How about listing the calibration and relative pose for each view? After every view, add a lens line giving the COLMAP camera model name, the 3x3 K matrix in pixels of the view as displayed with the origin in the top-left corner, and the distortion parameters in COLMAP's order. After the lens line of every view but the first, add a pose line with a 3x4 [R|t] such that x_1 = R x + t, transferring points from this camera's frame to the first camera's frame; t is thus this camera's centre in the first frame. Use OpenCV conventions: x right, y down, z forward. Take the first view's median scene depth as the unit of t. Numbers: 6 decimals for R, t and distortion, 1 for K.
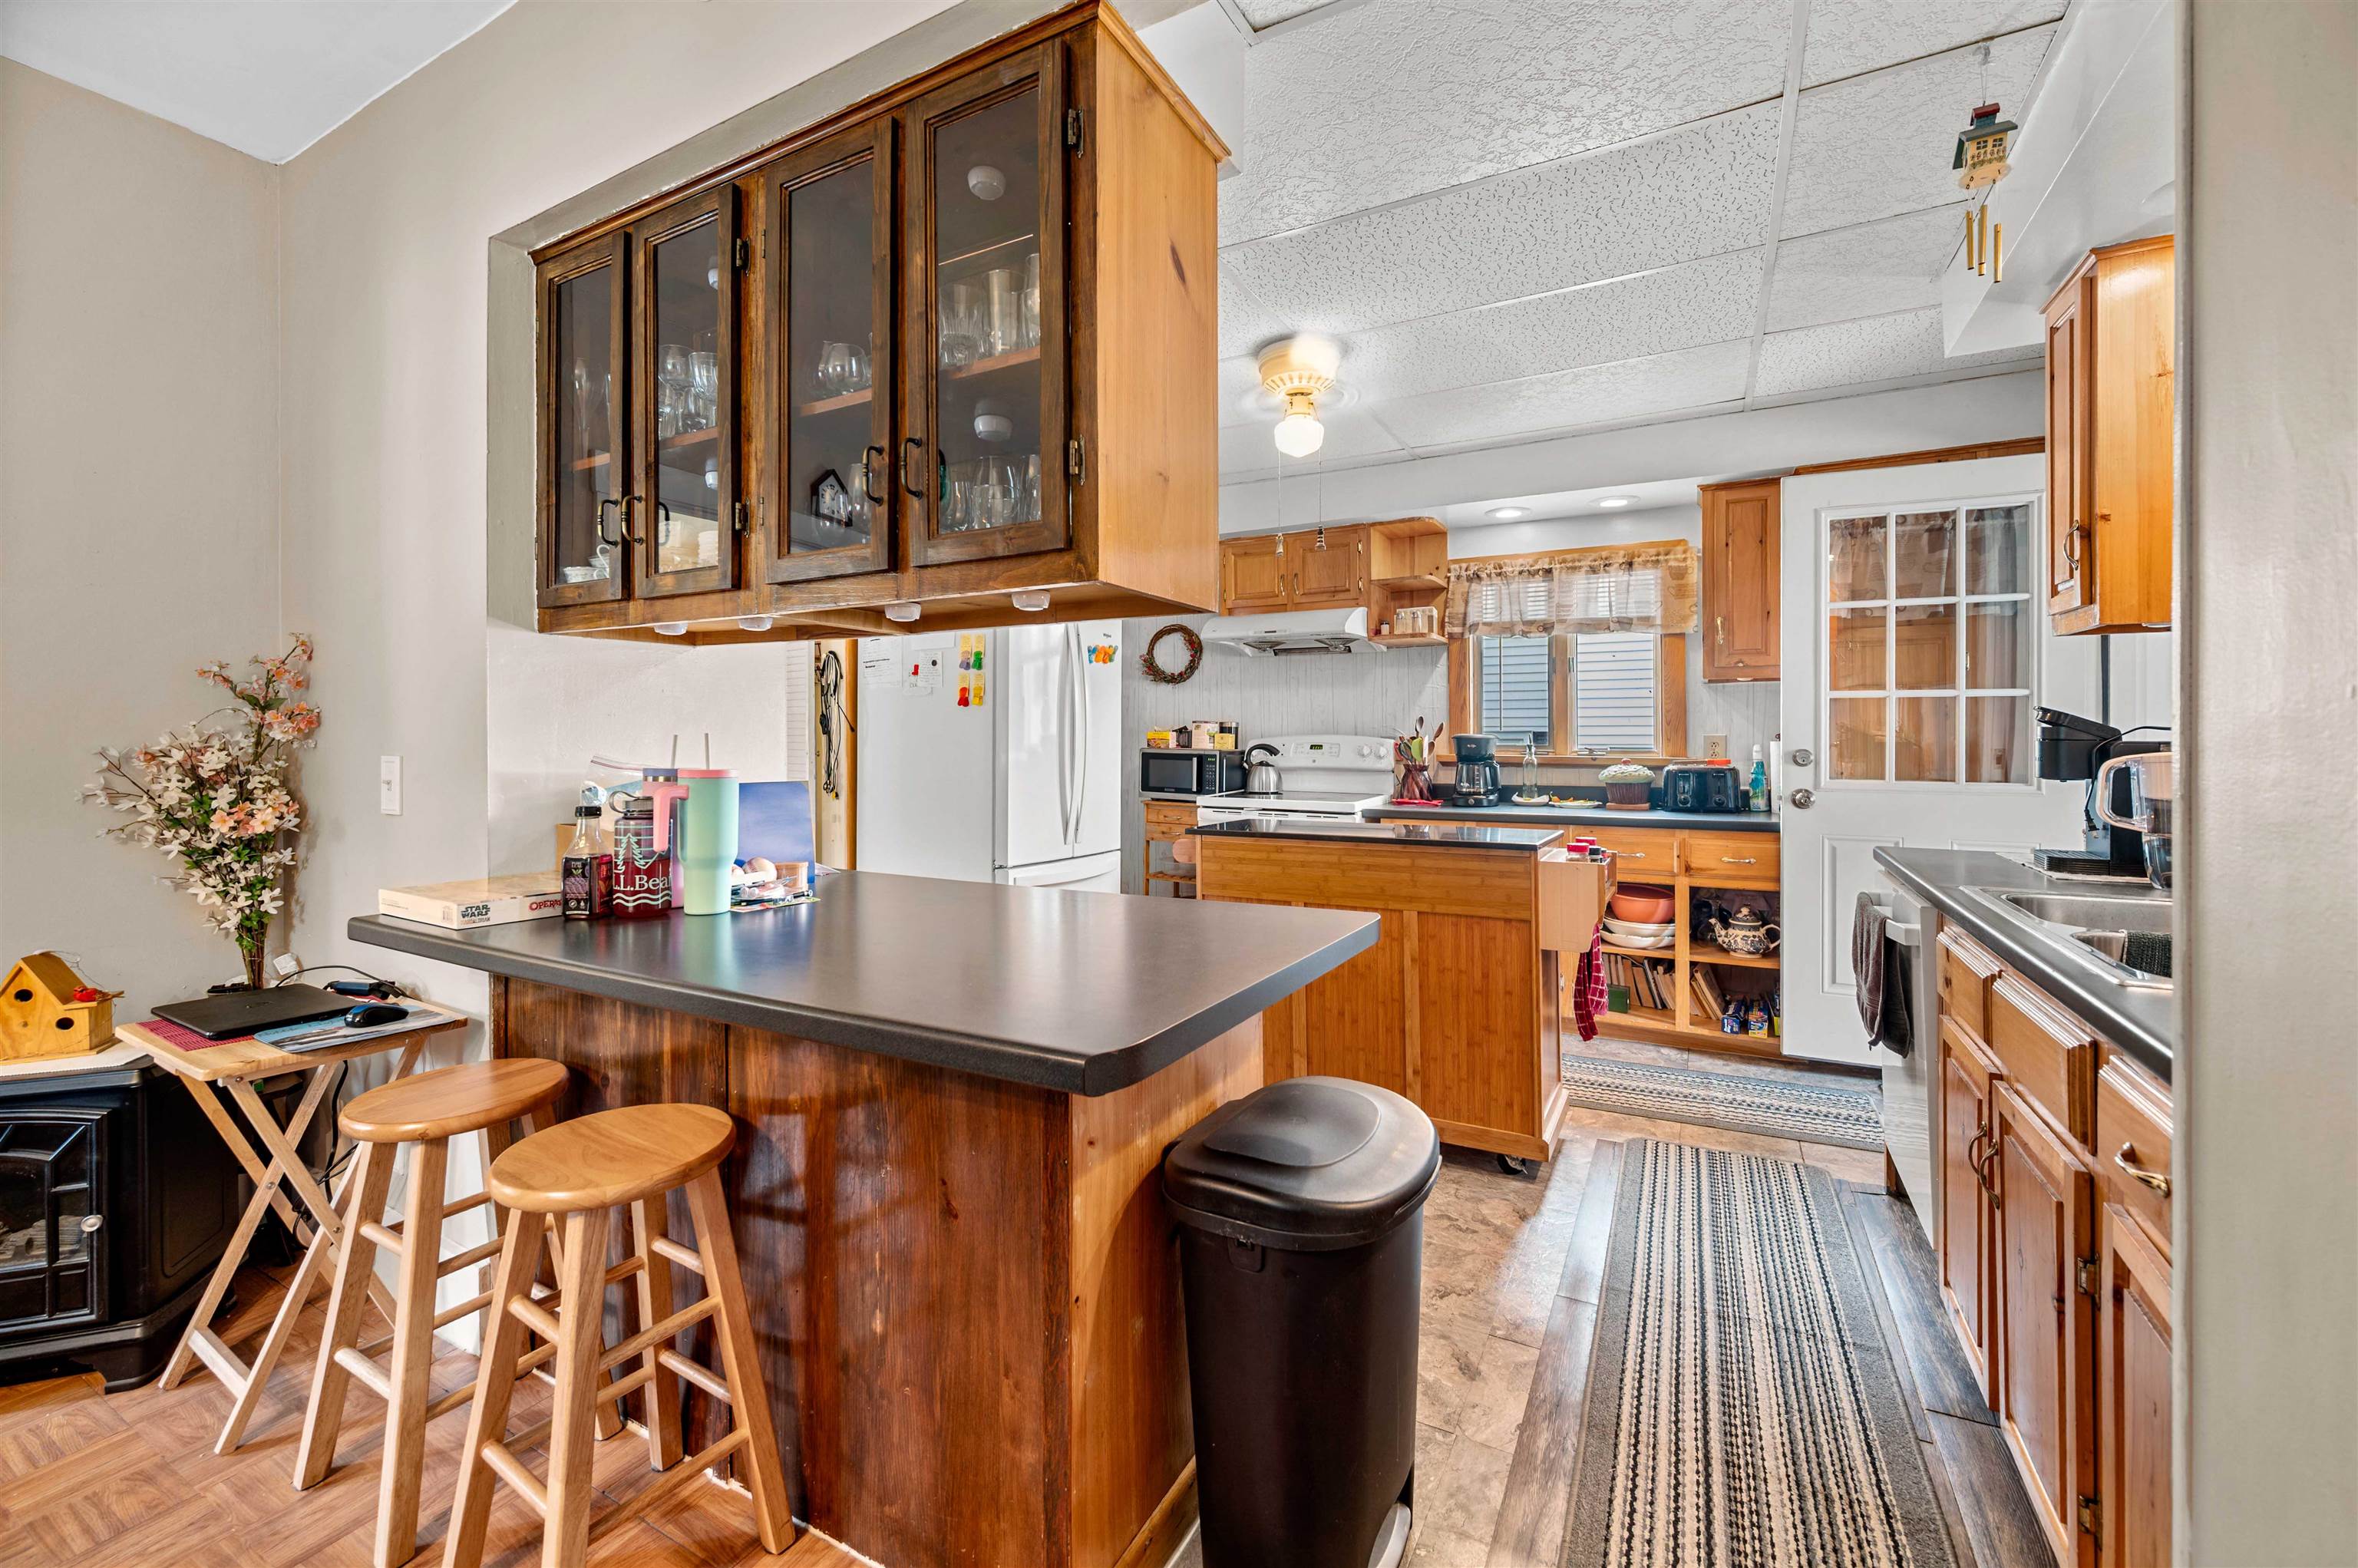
lens RADIAL K [[944.4, 0, 1188.3], [0, 944.4, 736.0], [0, 0, 1]] dist [-0.000465, 0.000612]
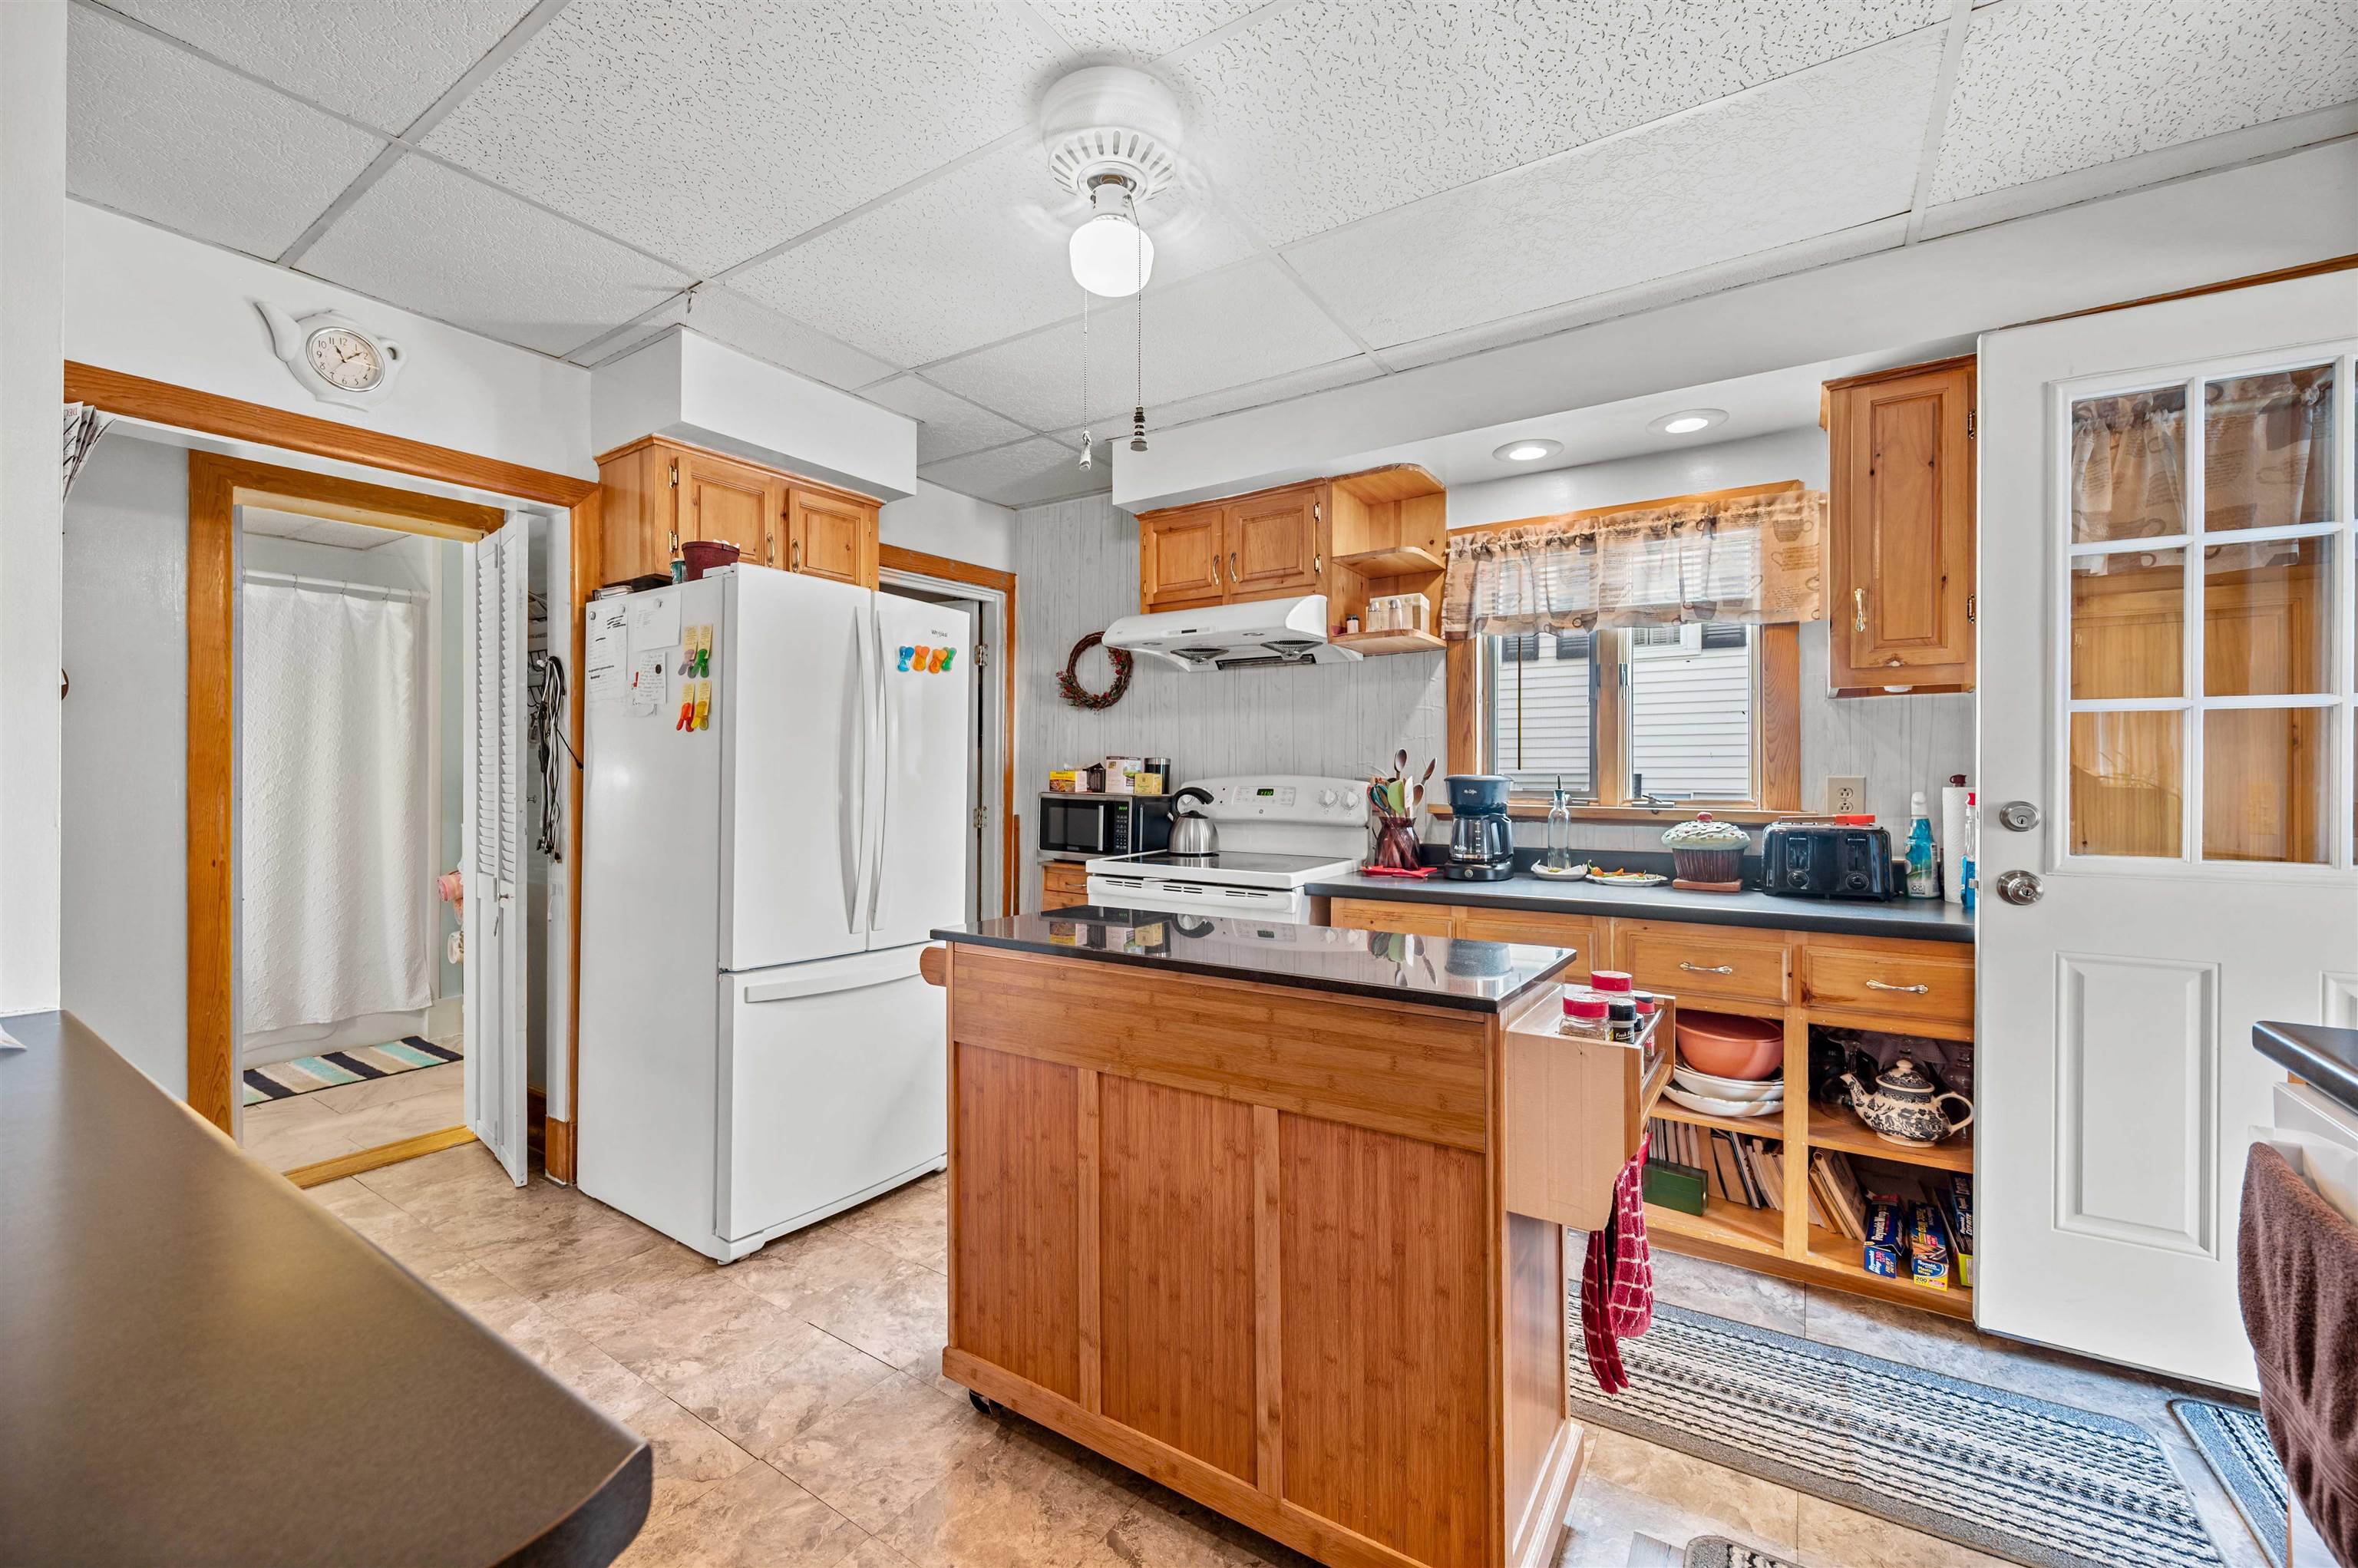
lens RADIAL K [[944.4, 0, 1181.7], [0, 944.4, 779.7], [0, 0, 1]] dist [-0.000465, 0.000612]
pose [[0.996647, 0.003455, -0.081746, 0.171987], [-0.003288, 0.999992, 0.002188, 0.001054], [0.081753, -0.001912, 0.996651, 0.350478]]
